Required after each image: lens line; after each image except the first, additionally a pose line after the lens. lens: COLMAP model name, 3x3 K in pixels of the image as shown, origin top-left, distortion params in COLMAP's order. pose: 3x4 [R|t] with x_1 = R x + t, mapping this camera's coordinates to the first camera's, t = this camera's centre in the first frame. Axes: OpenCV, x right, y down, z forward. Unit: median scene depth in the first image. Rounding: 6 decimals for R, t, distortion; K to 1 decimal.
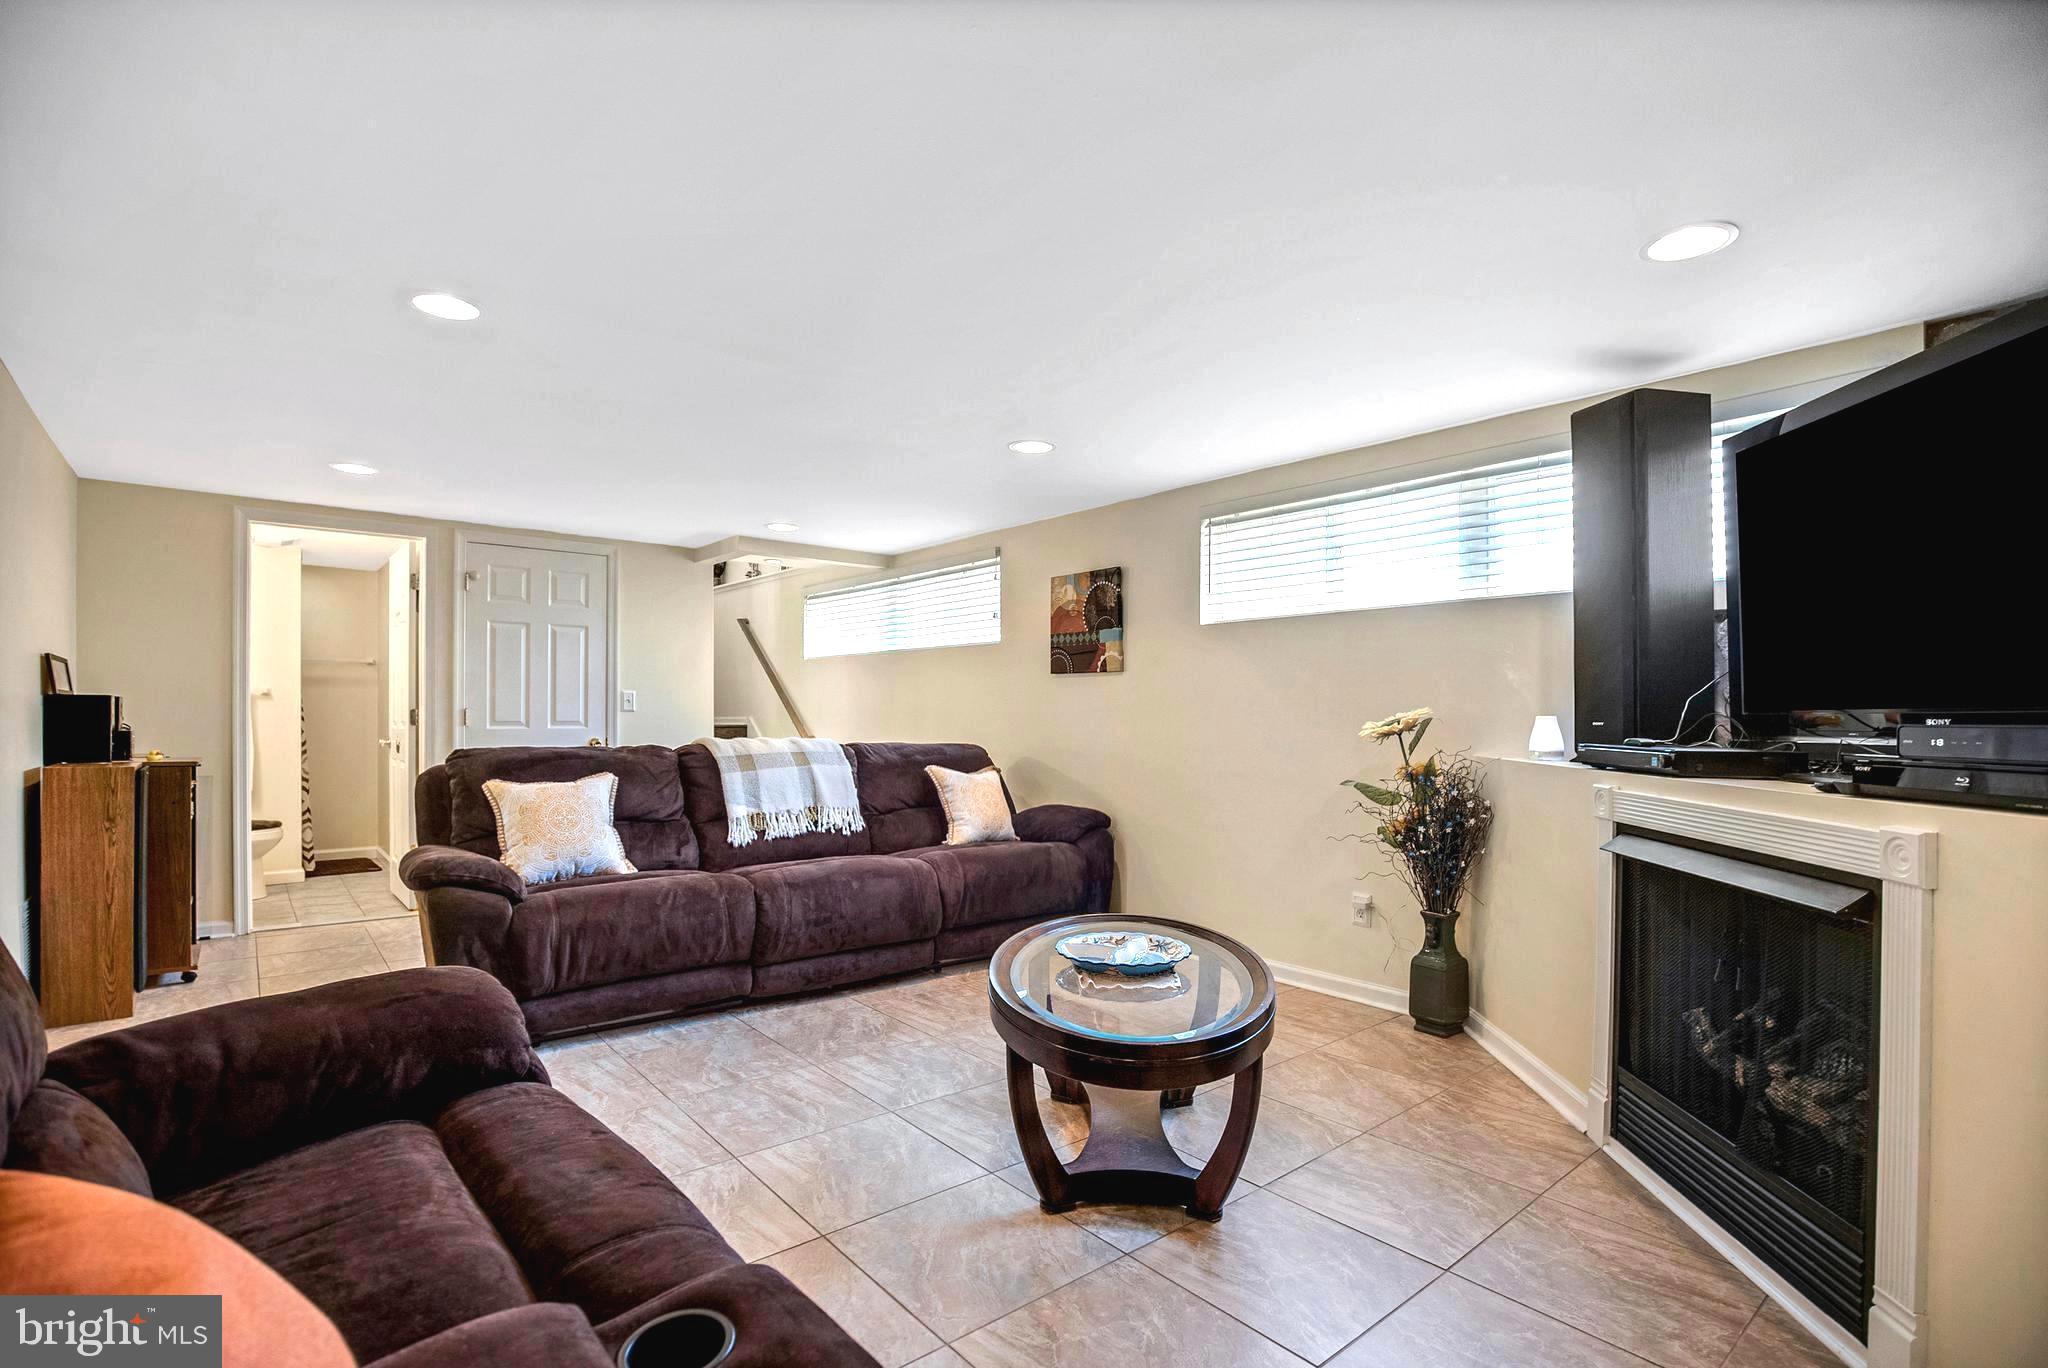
lens RADIAL K [[968.0, 0, 1019.6], [0, 968.0, 693.6], [0, 0, 1]] dist [-0.027248, -0.001434]
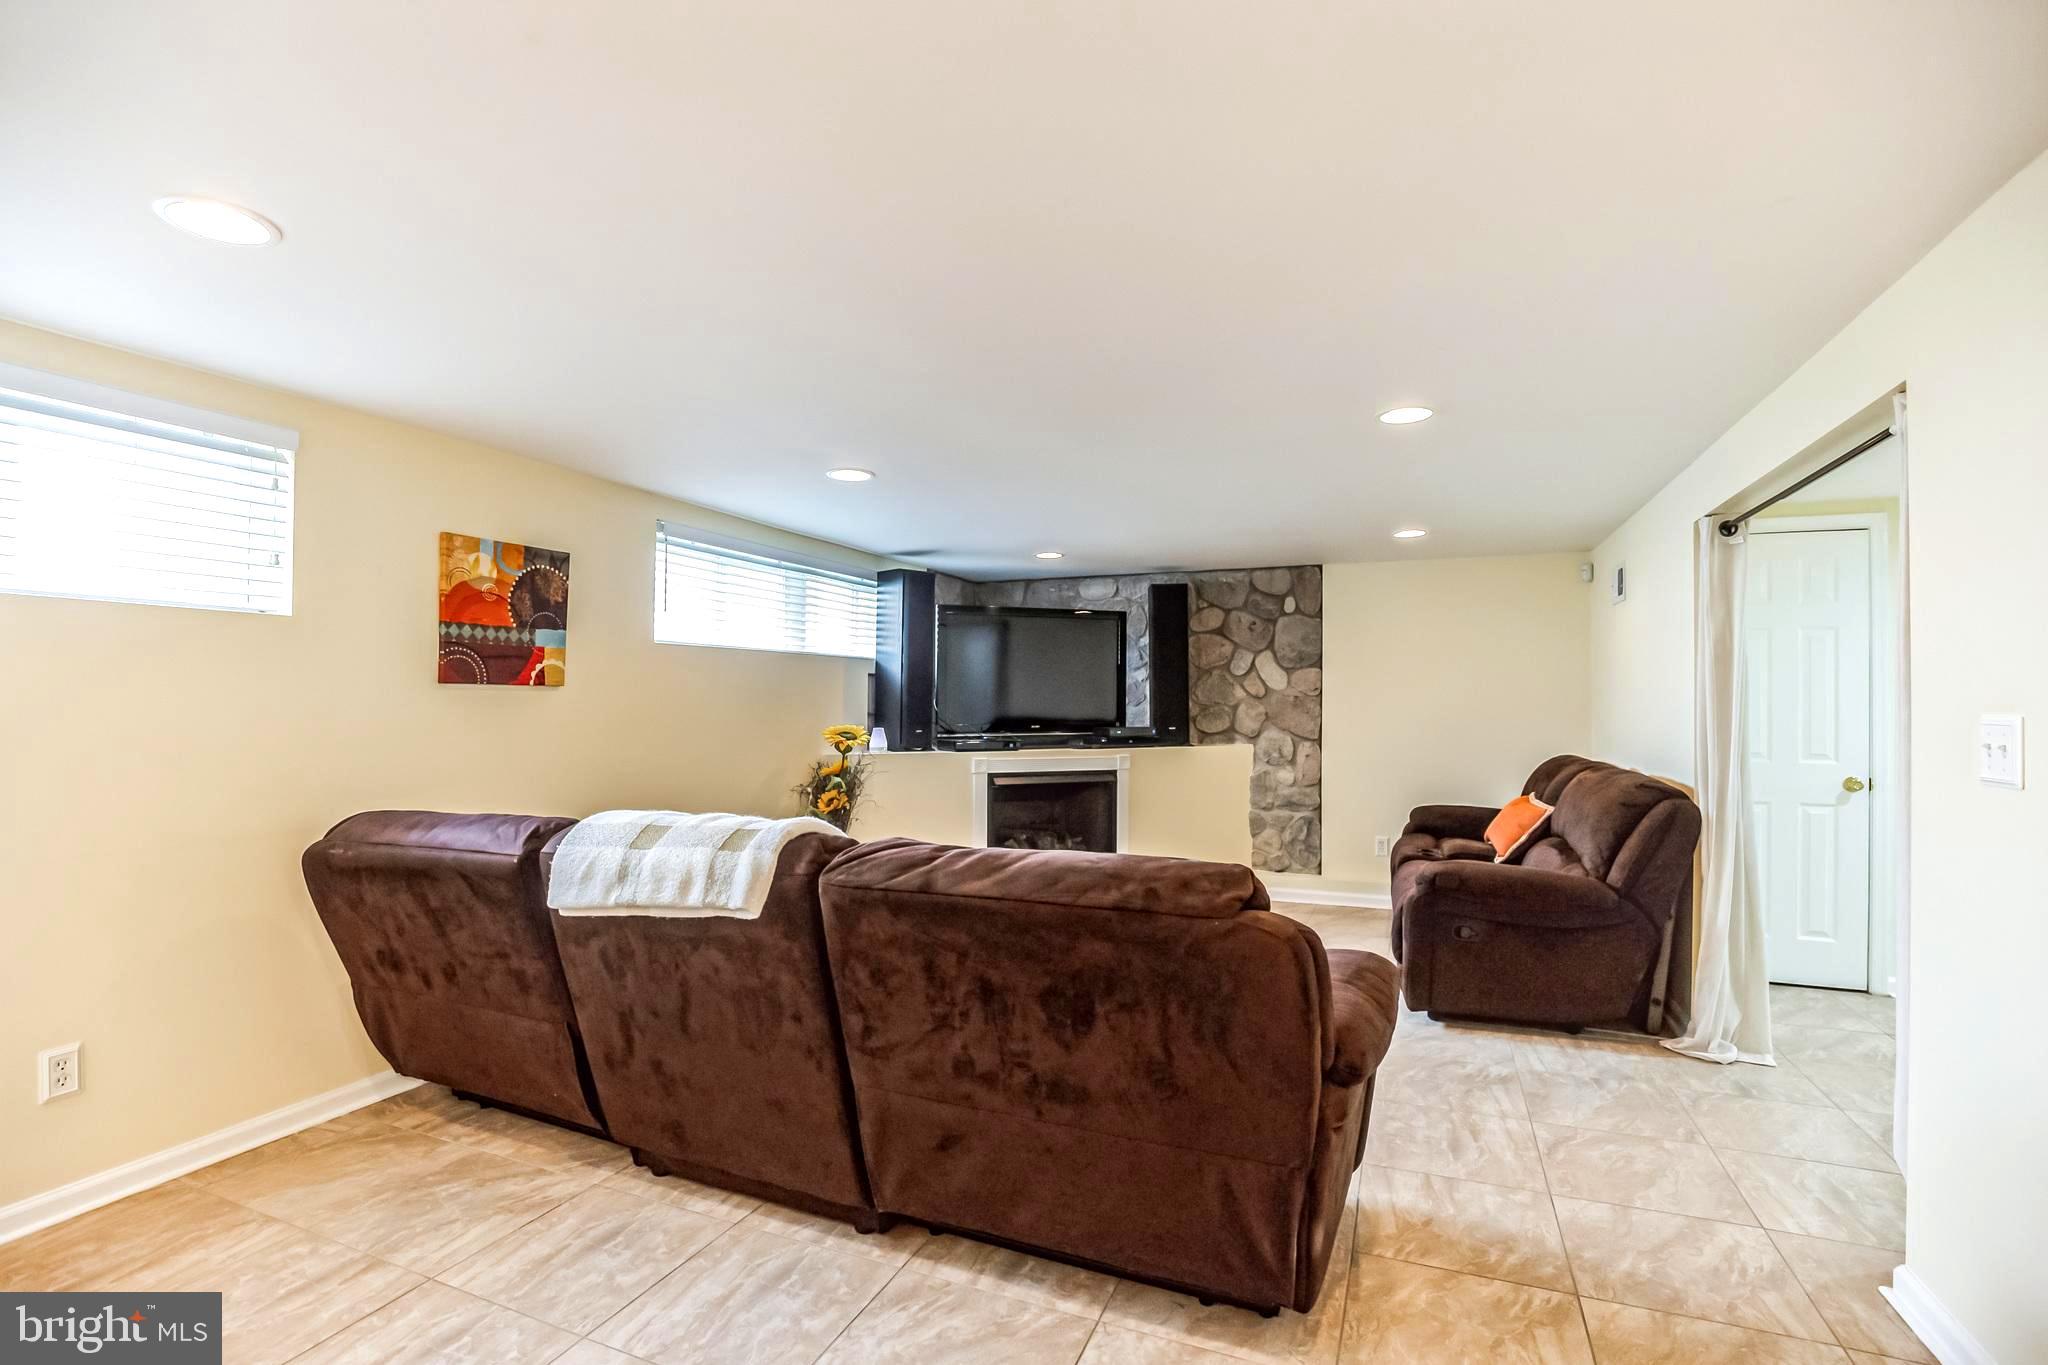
lens RADIAL K [[984.9, 0, 1026.1], [0, 984.9, 692.3], [0, 0, 1]] dist [-0.001651, -0.000296]
pose [[-0.480010, 0.001759, 0.877261, -0.758024], [-0.017975, 0.999768, -0.011840, -0.014492], [-0.877079, -0.021452, -0.479867, 1.026675]]
